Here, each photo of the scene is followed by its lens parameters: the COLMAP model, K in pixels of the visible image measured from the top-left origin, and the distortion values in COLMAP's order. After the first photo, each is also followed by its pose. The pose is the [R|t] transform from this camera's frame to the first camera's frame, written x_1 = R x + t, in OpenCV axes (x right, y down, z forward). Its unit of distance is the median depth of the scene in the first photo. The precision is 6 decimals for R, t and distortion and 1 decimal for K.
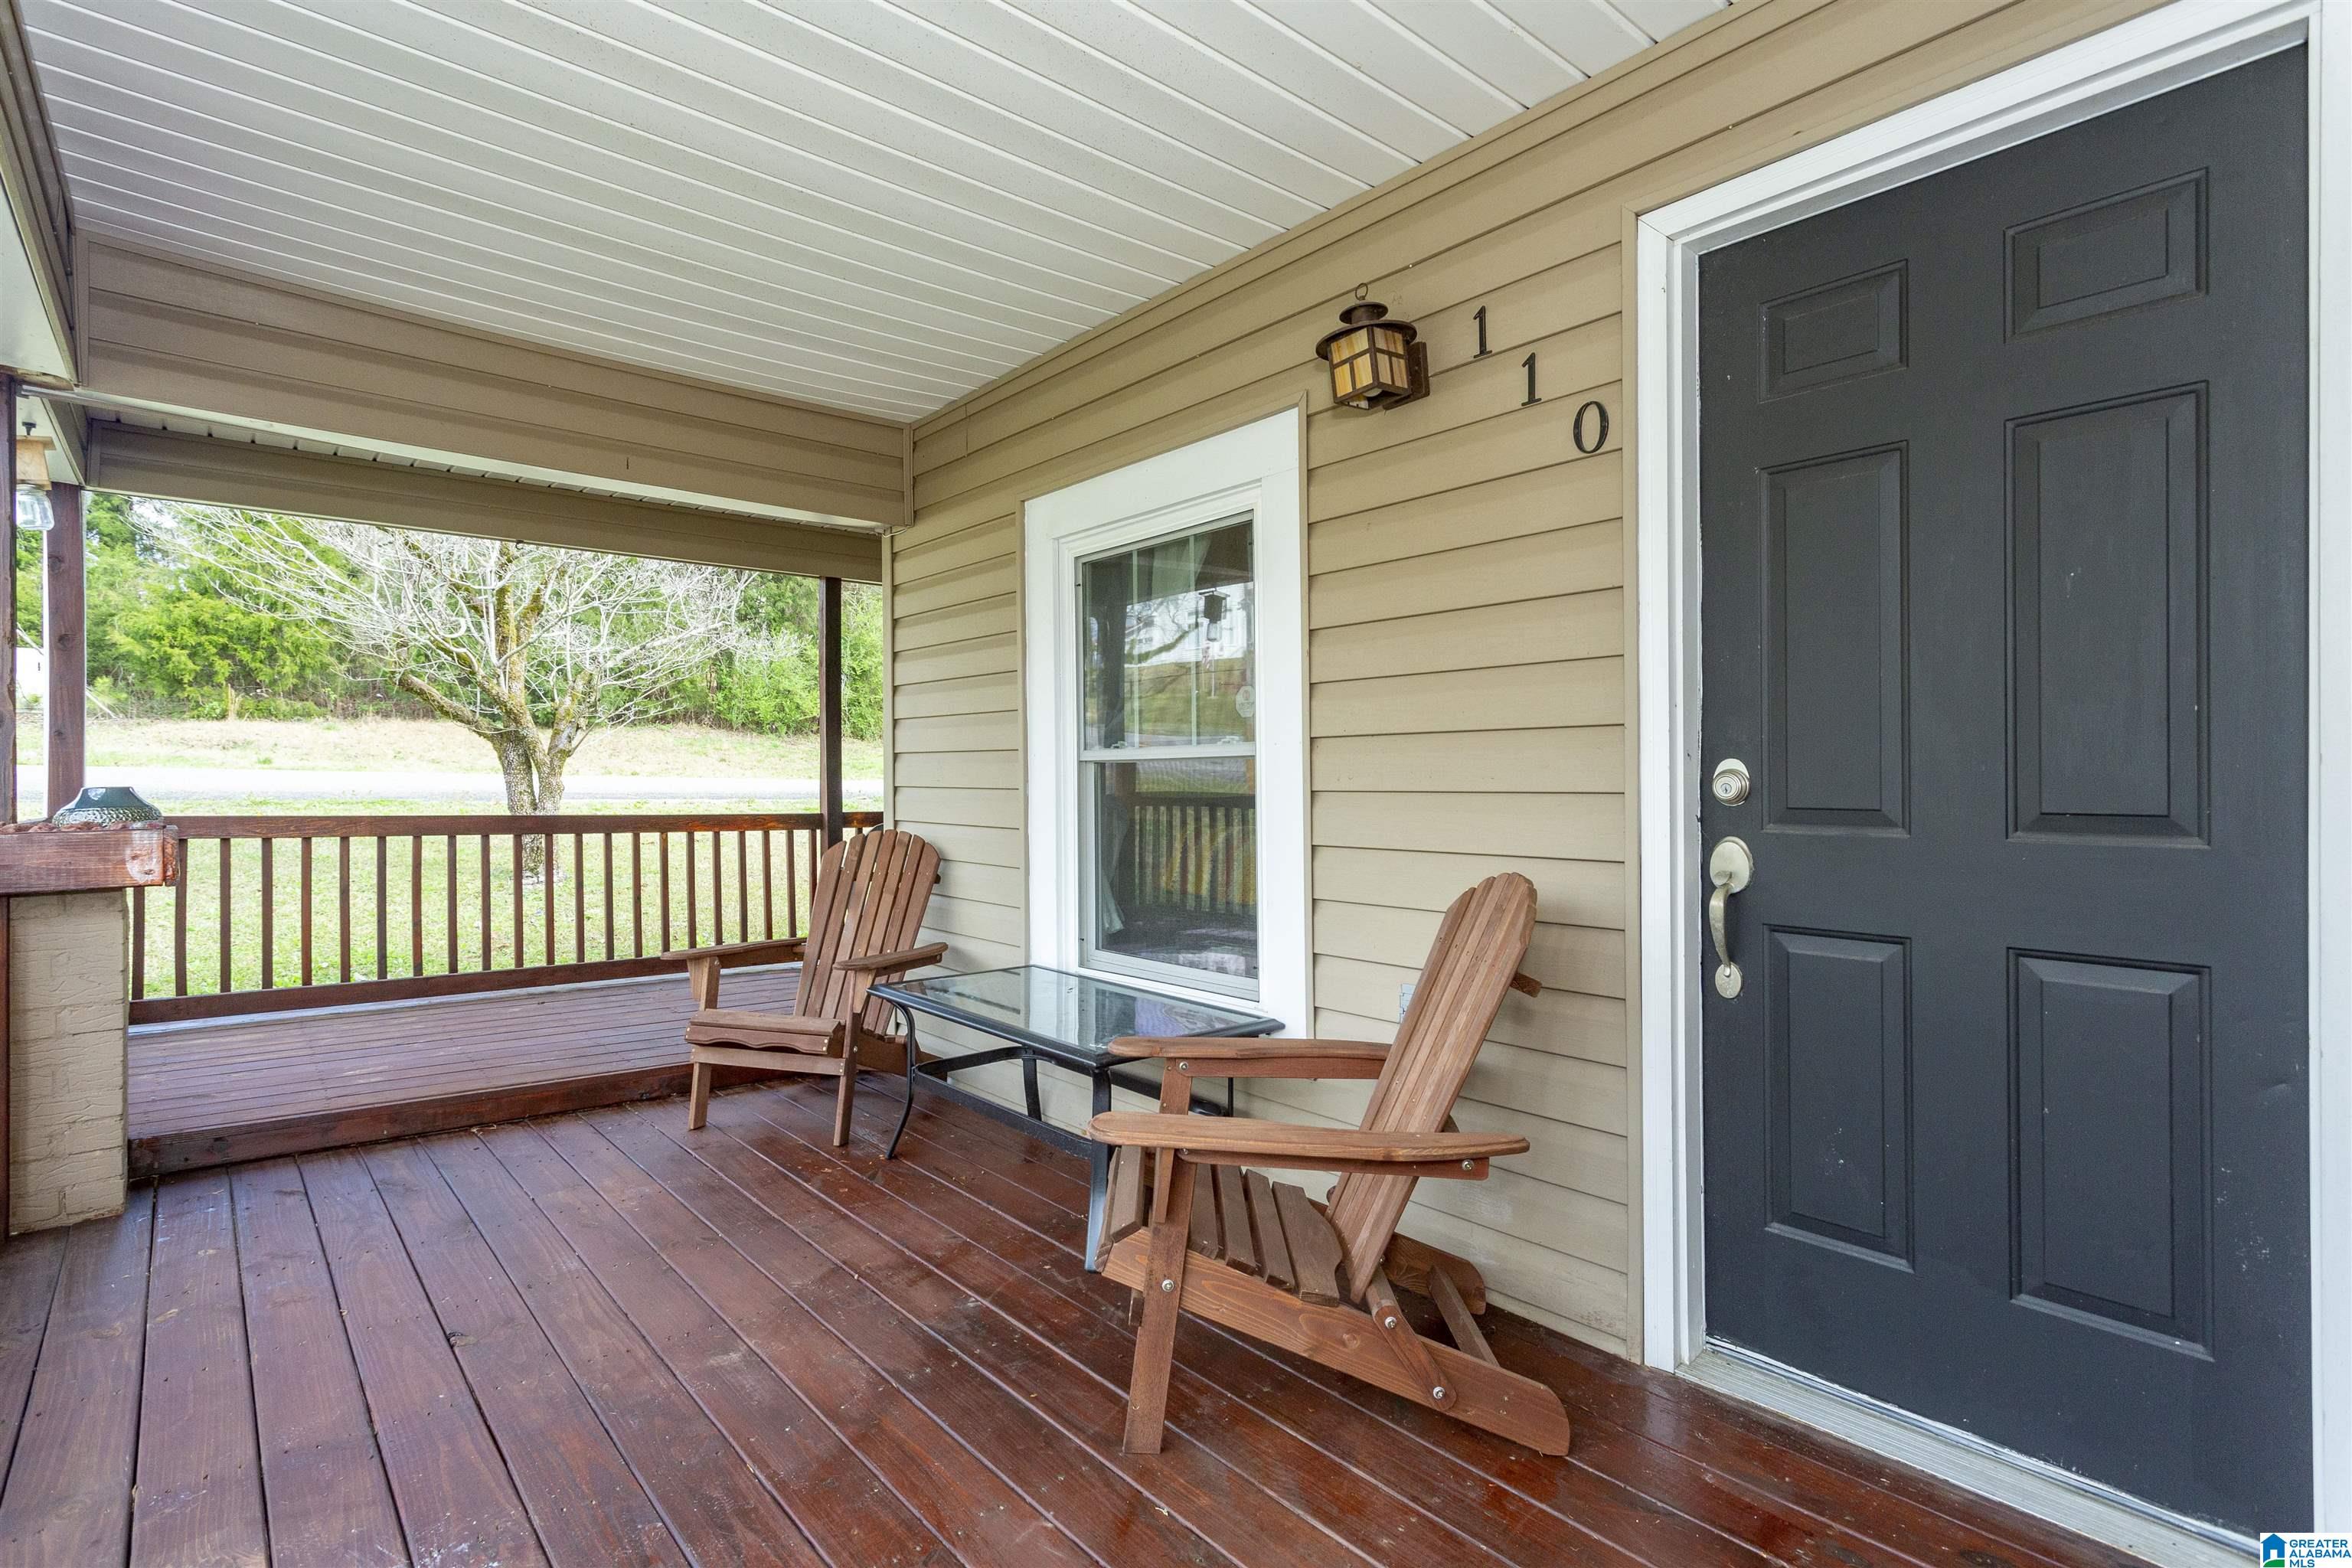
lens RADIAL K [[1120.1, 0, 1165.5], [0, 1120.1, 783.5], [0, 0, 1]] dist [0.004298, 0.000450]
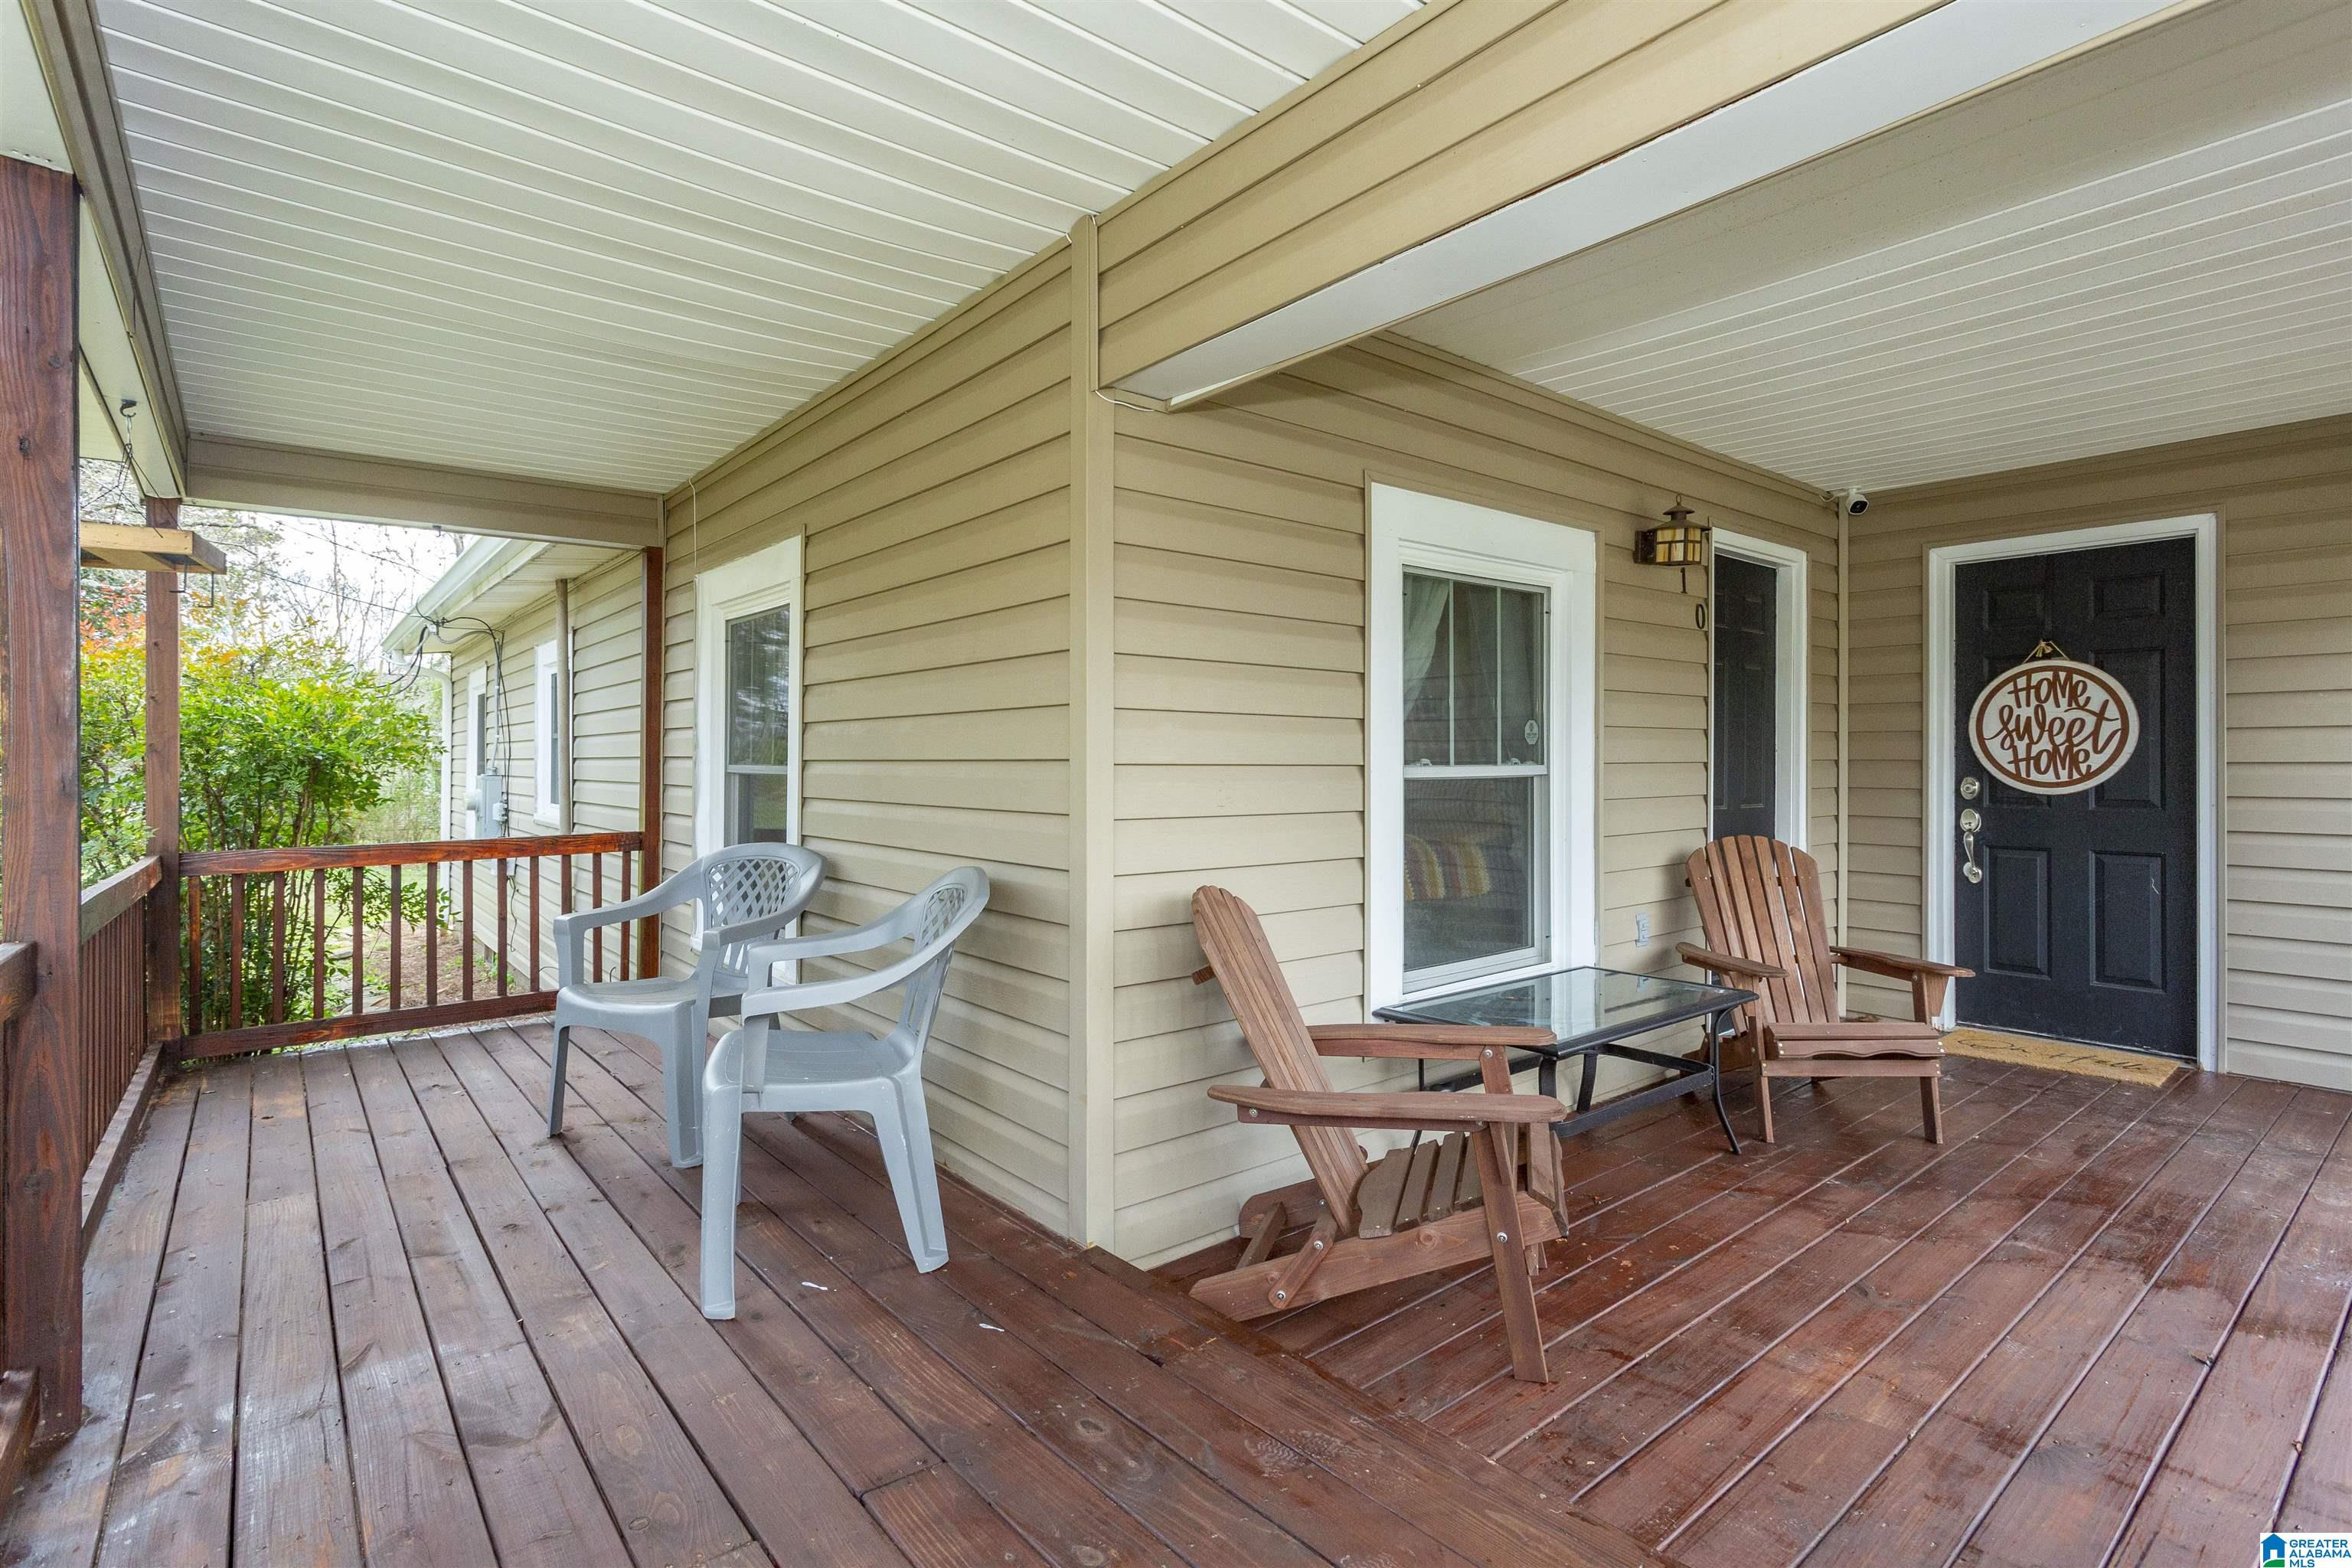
lens RADIAL K [[1120.1, 0, 1160.8], [0, 1120.1, 767.0], [0, 0, 1]] dist [0.004298, 0.000450]
pose [[0.027120, 0.001703, 0.999631, -1.443094], [0.004333, 0.999989, -0.001821, -0.037683], [-0.999623, 0.004380, 0.027113, 1.649975]]
